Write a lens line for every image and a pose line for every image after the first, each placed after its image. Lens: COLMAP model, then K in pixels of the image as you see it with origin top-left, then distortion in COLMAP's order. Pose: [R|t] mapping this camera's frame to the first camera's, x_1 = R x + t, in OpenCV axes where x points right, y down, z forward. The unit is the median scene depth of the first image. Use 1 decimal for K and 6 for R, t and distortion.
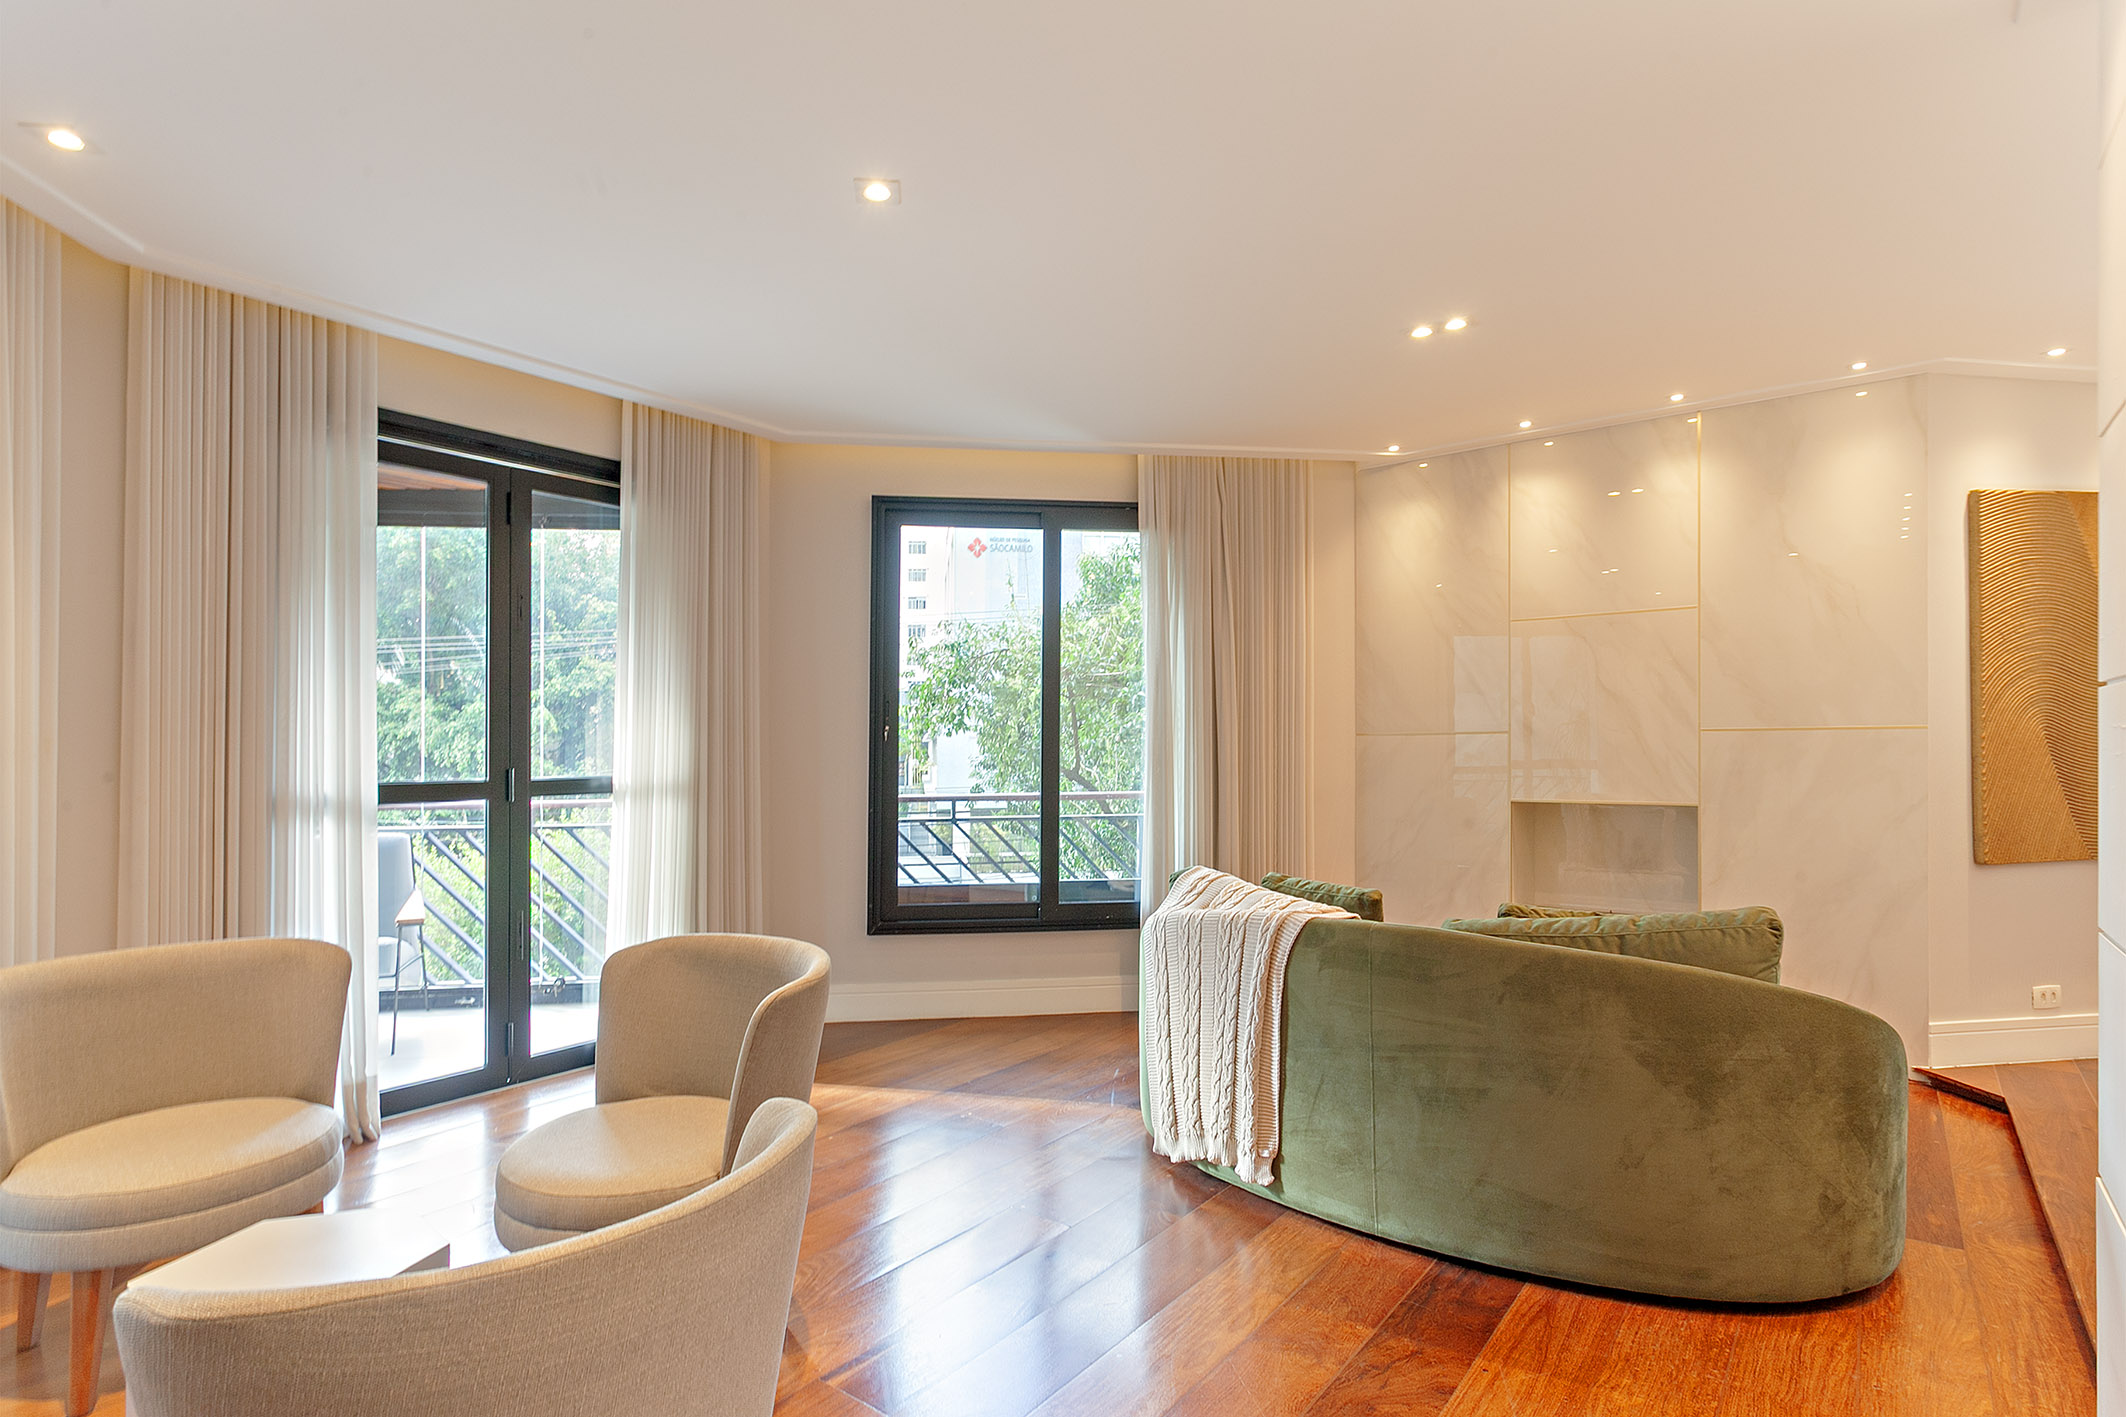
lens RADIAL K [[1055.0, 0, 1096.3], [0, 1055.0, 723.1], [0, 0, 1]] dist [-0.002959, 0.015004]
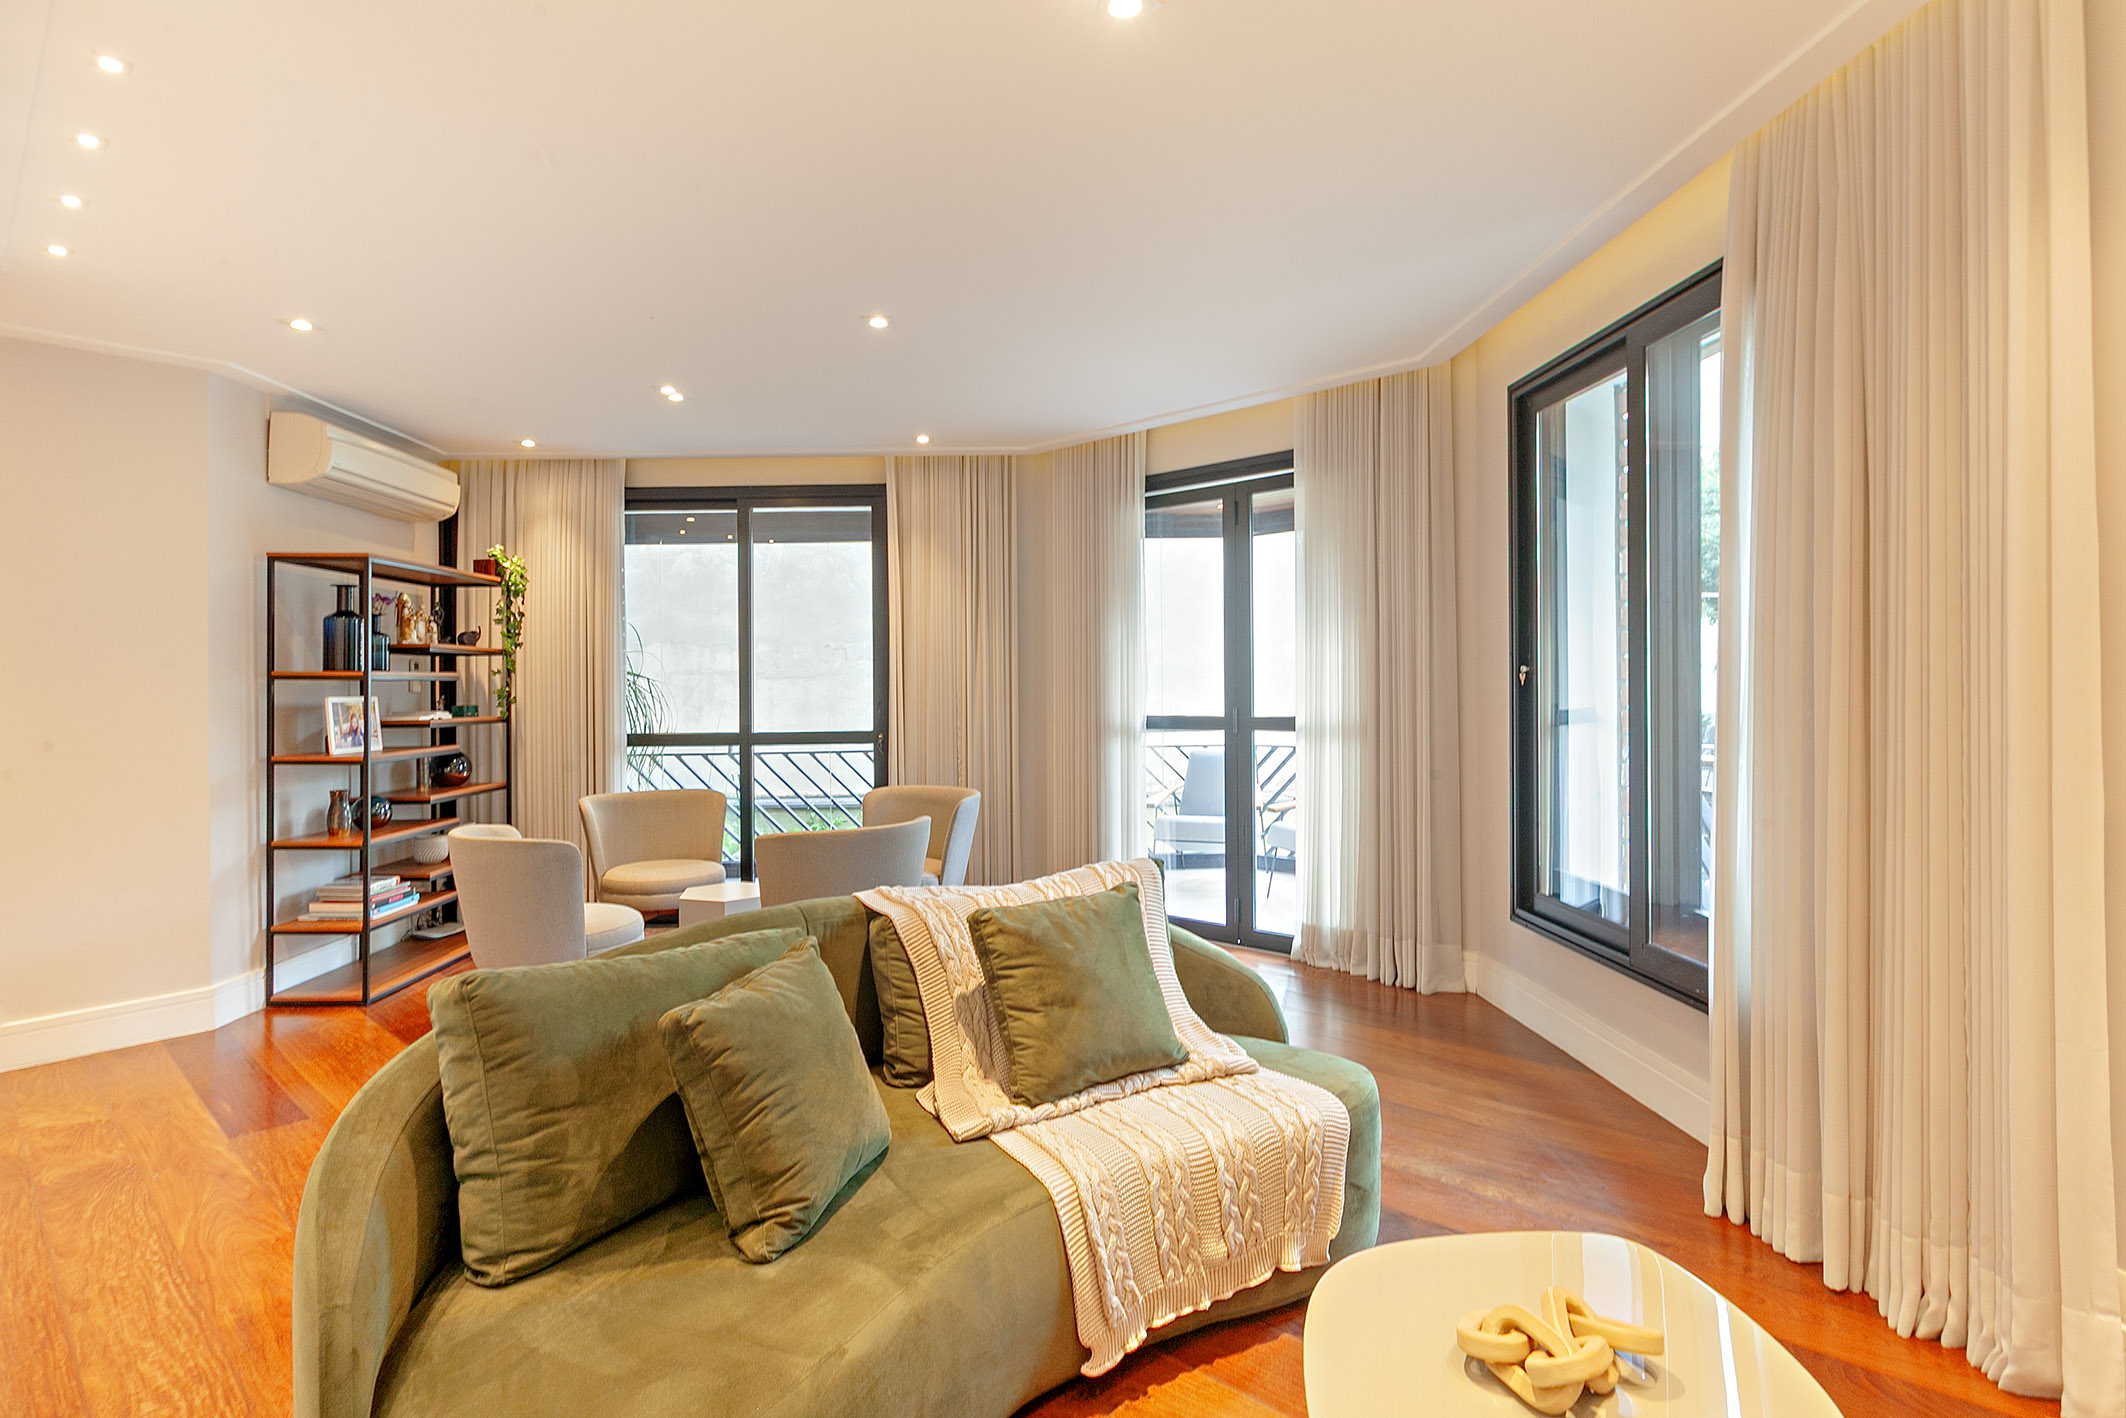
lens RADIAL K [[1066.6, 0, 1099.1], [0, 1066.6, 648.6], [0, 0, 1]] dist [0.015870, 0.000343]
pose [[-0.046429, -0.023012, -0.998657, 0.802782], [0.035913, 0.999050, -0.024691, -0.005764], [0.998276, -0.037011, -0.045558, 0.896079]]
